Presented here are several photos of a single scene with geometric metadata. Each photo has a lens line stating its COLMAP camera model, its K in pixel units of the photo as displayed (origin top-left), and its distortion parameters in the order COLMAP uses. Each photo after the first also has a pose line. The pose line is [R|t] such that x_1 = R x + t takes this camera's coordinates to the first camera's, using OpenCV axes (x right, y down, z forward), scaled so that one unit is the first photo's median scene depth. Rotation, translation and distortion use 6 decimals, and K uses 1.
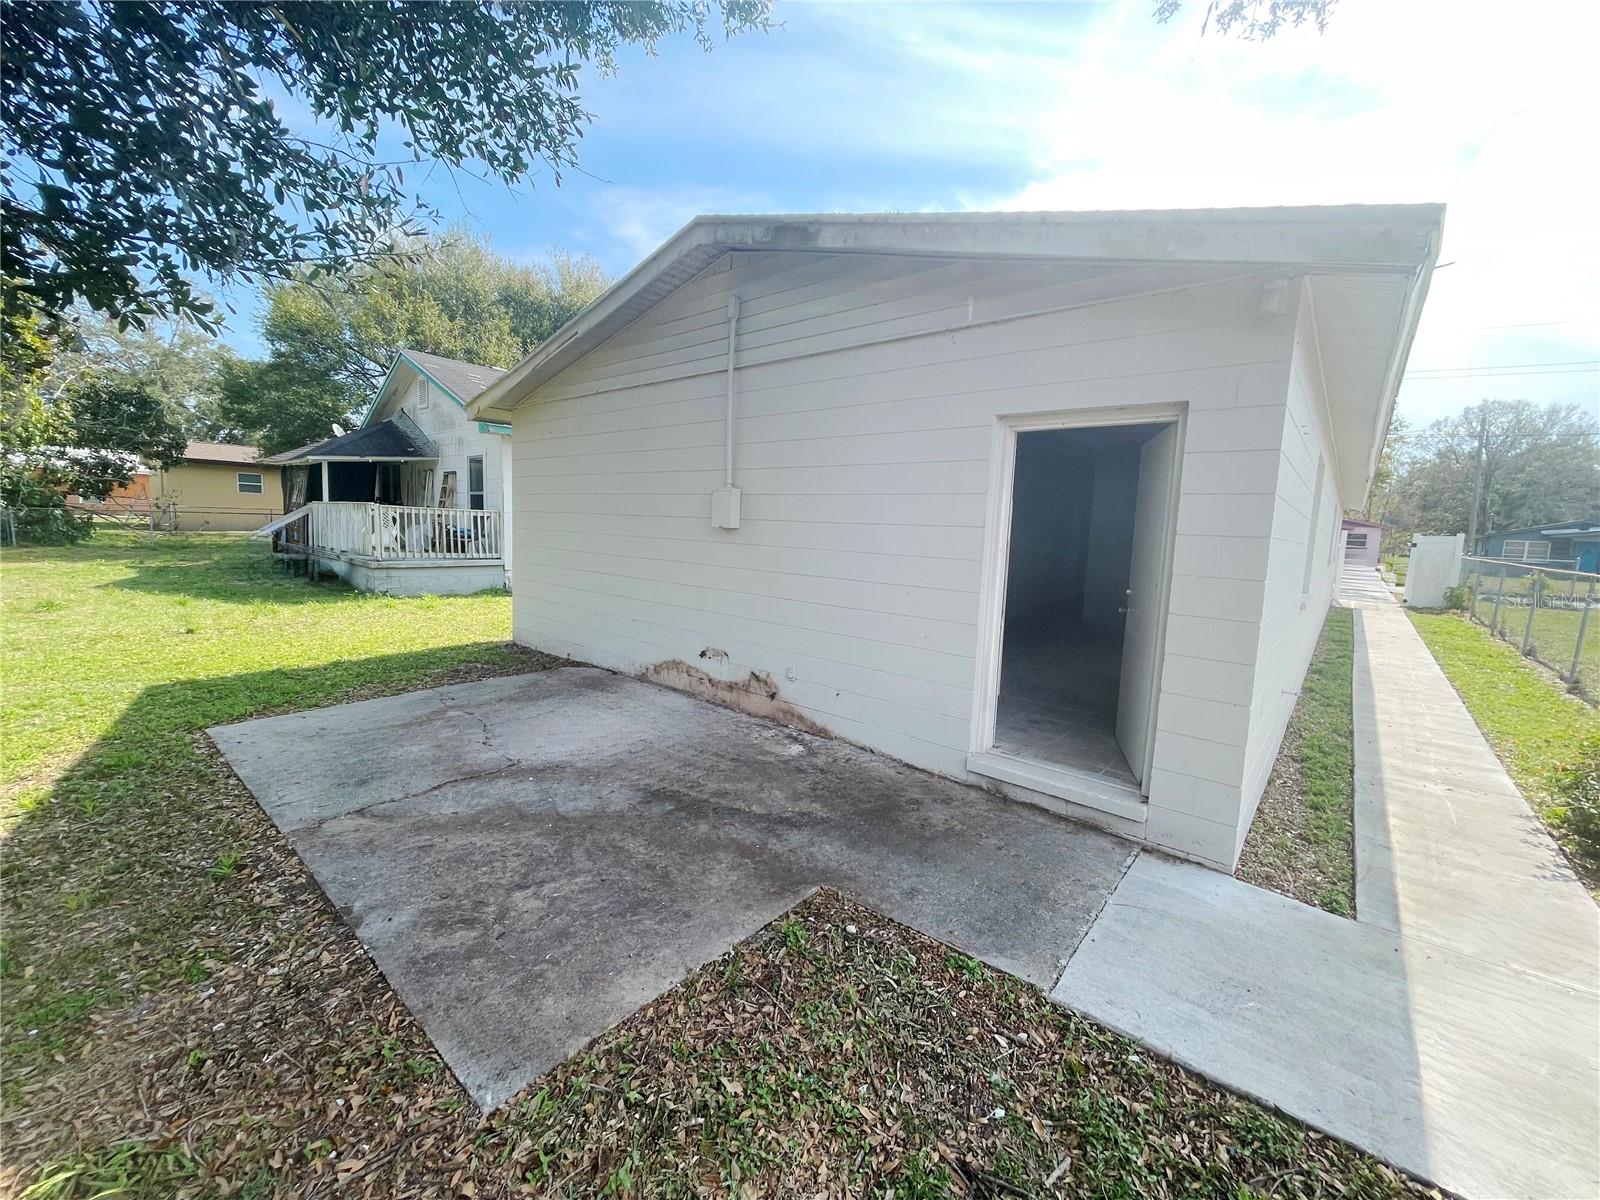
lens RADIAL K [[645.7, 0, 799.0], [0, 645.7, 602.3], [0, 0, 1]] dist [0.002470, 0.000072]
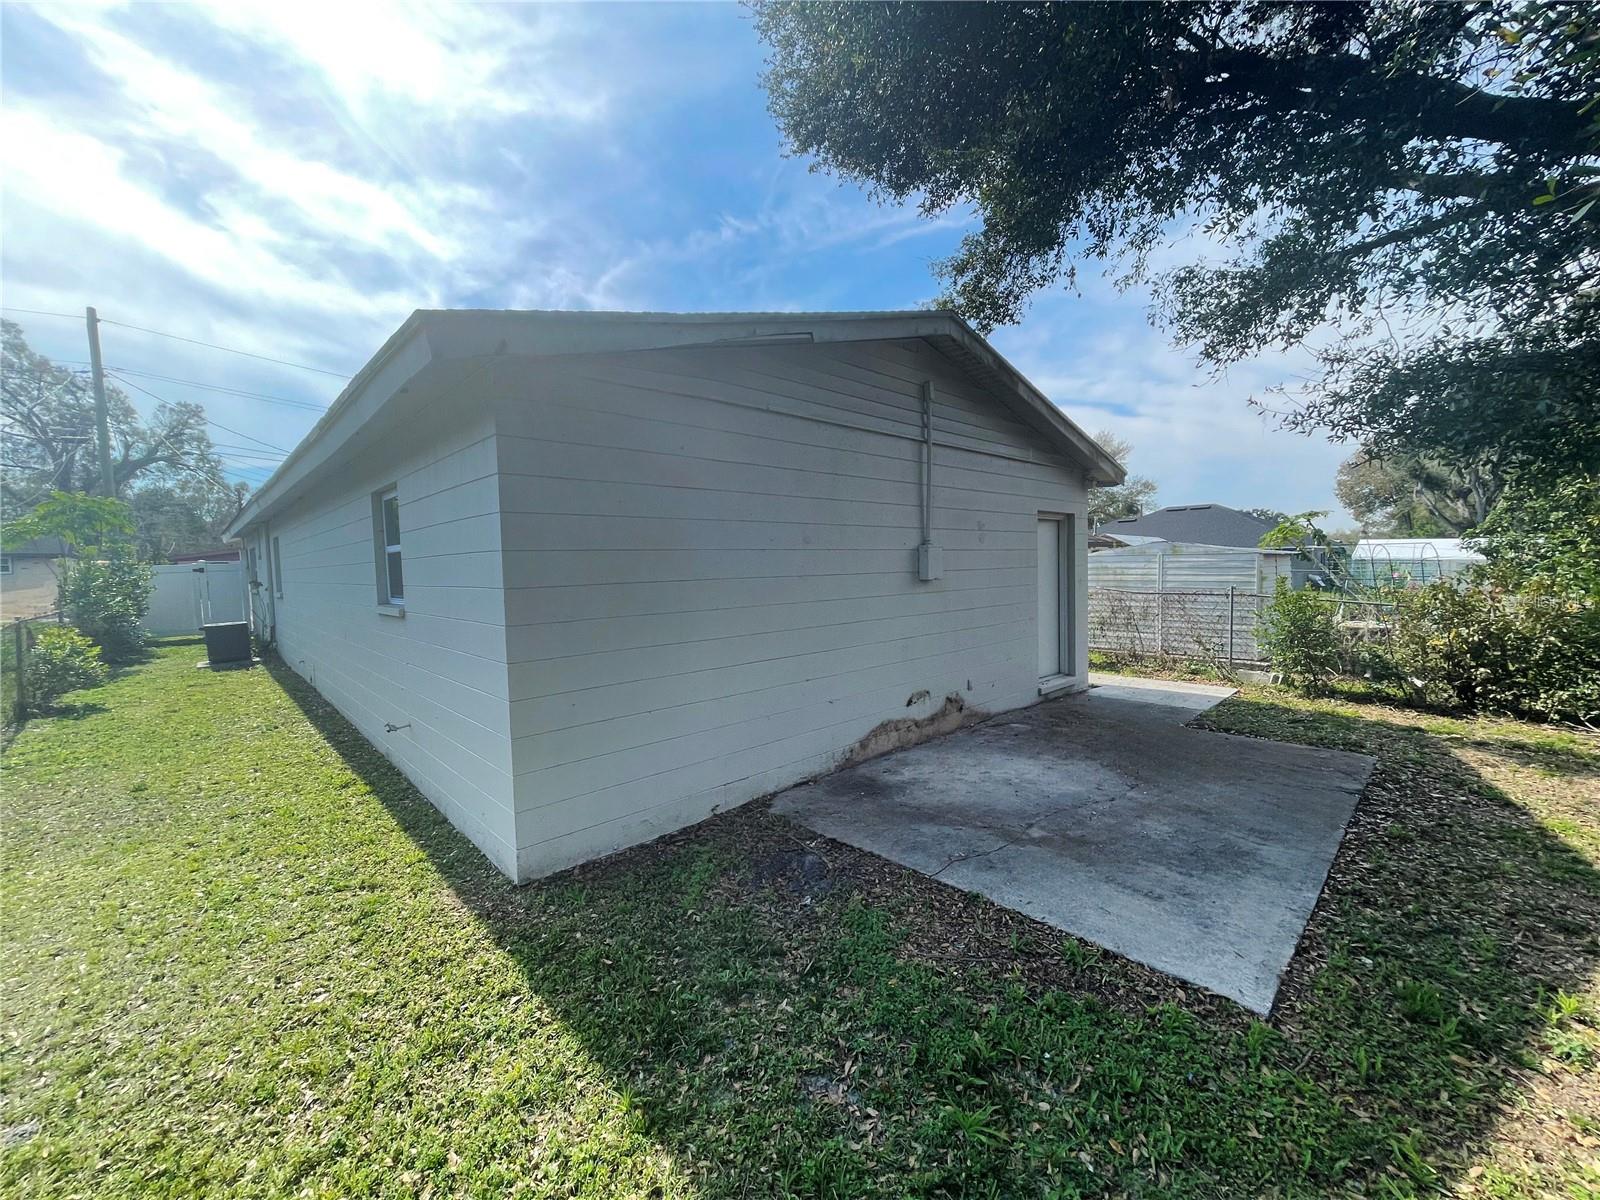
lens RADIAL K [[645.7, 0, 800.0], [0, 645.7, 599.0], [0, 0, 1]] dist [0.002470, 0.000072]
pose [[0.093302, -0.094781, 0.991116, -1.222345], [0.140231, 0.986786, 0.081166, -0.200619], [-0.985713, 0.131412, 0.105360, 1.078410]]
